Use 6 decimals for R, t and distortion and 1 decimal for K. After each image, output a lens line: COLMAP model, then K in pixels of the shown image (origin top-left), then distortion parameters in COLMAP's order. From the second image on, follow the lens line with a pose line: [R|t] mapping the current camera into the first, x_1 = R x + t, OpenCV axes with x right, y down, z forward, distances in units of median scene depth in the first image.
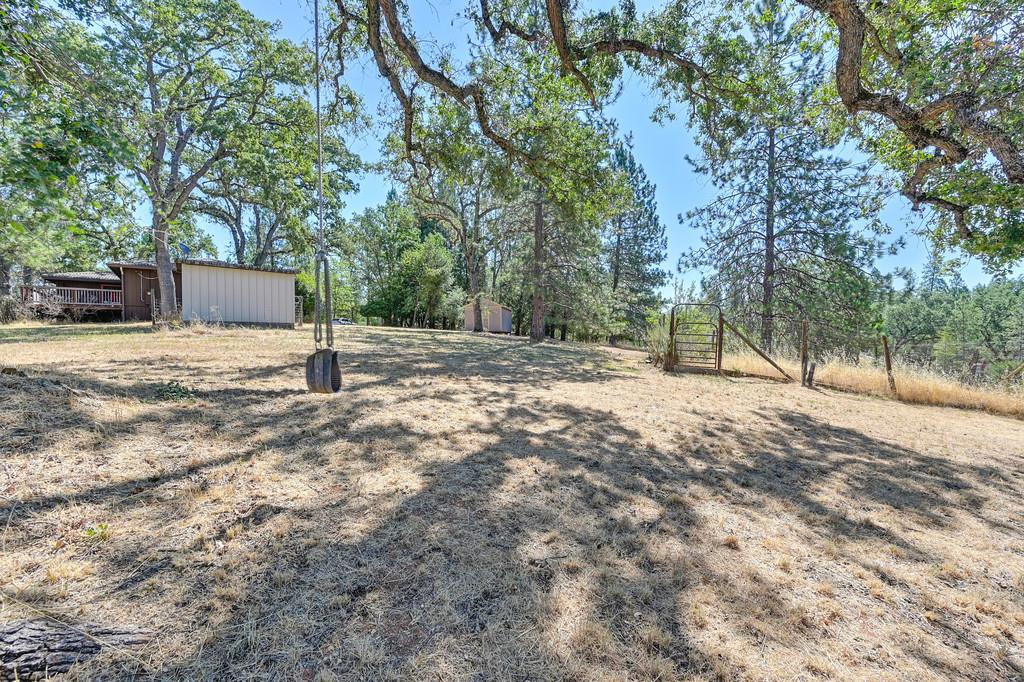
lens RADIAL K [[405.6, 0, 508.4], [0, 405.6, 347.0], [0, 0, 1]] dist [-0.001334, -0.000247]
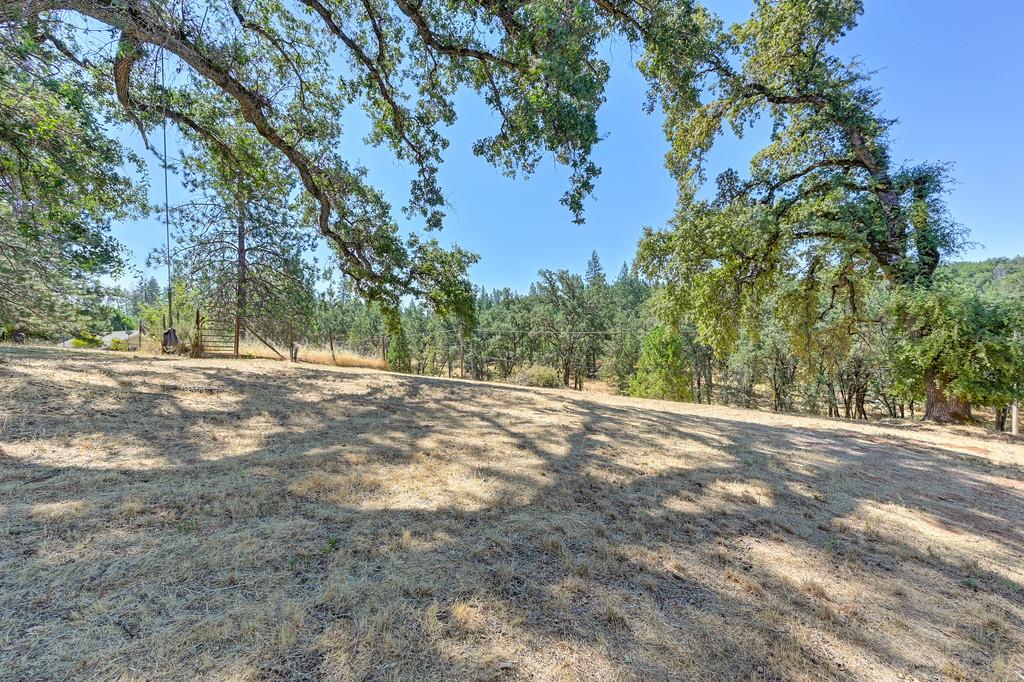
lens RADIAL K [[405.6, 0, 518.0], [0, 405.6, 343.2], [0, 0, 1]] dist [-0.001334, -0.000247]
pose [[0.349733, -0.014526, 0.936737, -0.176517], [0.022395, 0.999724, 0.007141, 0.010716], [-0.936582, 0.018481, 0.349961, -0.157696]]
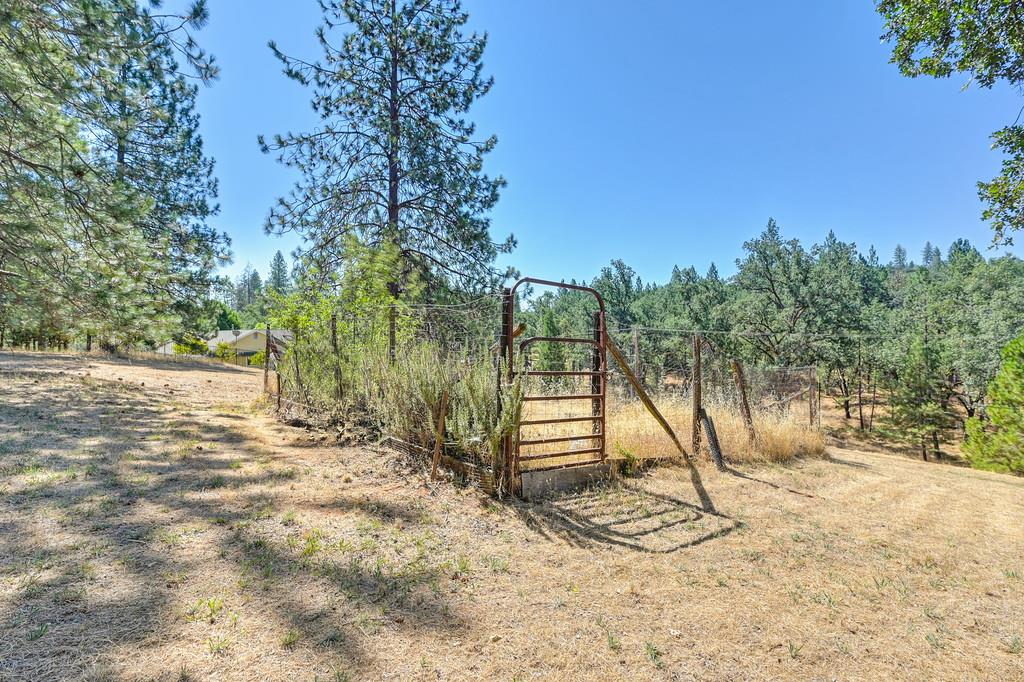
lens RADIAL K [[485.7, 0, 511.4], [0, 485.7, 341.5], [0, 0, 1]] dist [0.013208, -0.000159]
pose [[0.567346, -0.007481, 0.823445, 0.038409], [0.011777, 0.999930, 0.000970, -0.022340], [-0.823395, 0.009148, 0.567395, 0.311866]]
